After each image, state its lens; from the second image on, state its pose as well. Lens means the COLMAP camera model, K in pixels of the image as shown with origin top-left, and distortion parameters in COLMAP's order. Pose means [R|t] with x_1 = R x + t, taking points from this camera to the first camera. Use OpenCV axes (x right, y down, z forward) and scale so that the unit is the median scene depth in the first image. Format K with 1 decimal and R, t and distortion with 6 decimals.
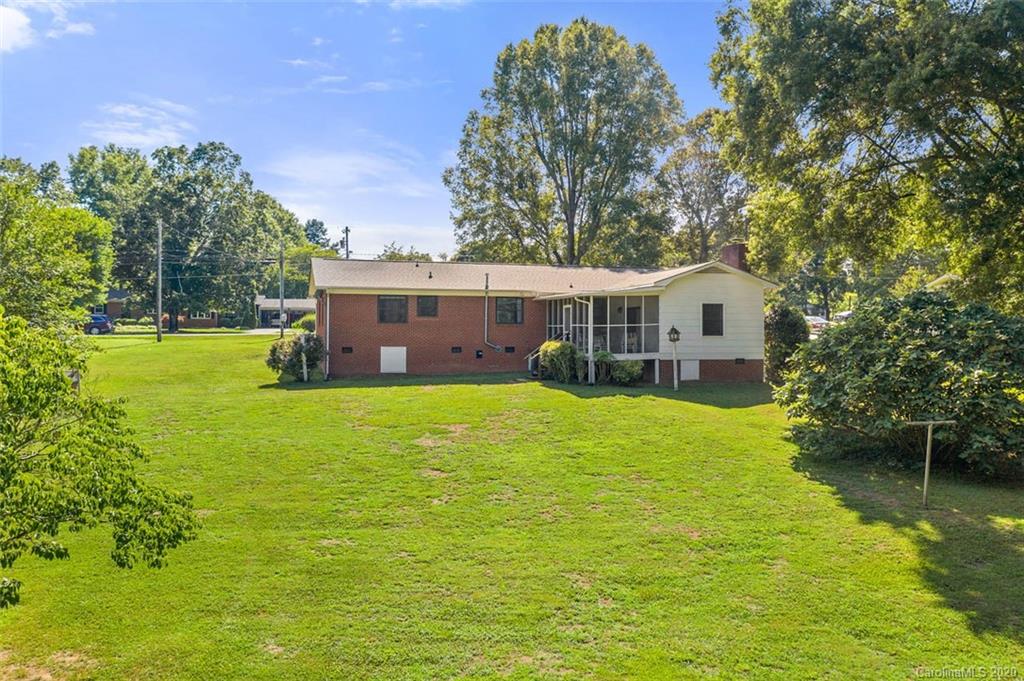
lens RADIAL K [[810.9, 0, 512.1], [0, 810.9, 332.4], [0, 0, 1]] dist [-0.025712, 0.005845]
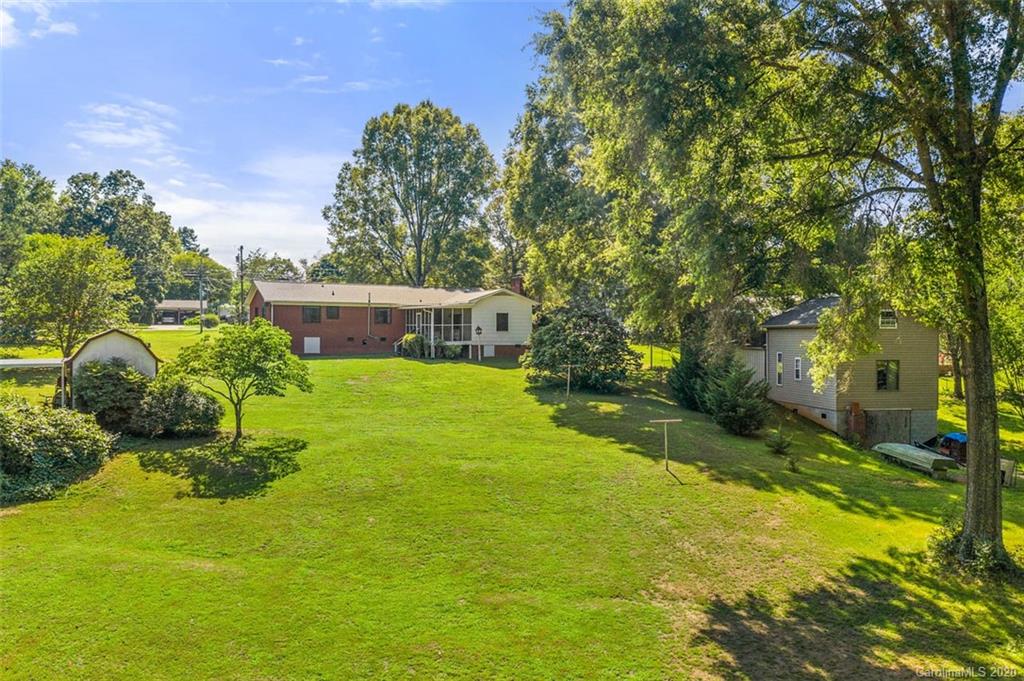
lens RADIAL K [[810.9, 0, 511.6], [0, 810.9, 333.3], [0, 0, 1]] dist [-0.025712, 0.005845]
pose [[0.981572, 0.003796, 0.191055, -0.039671], [-0.004562, 0.999983, 0.003569, 0.001225], [-0.191038, -0.004375, 0.981573, -0.428919]]
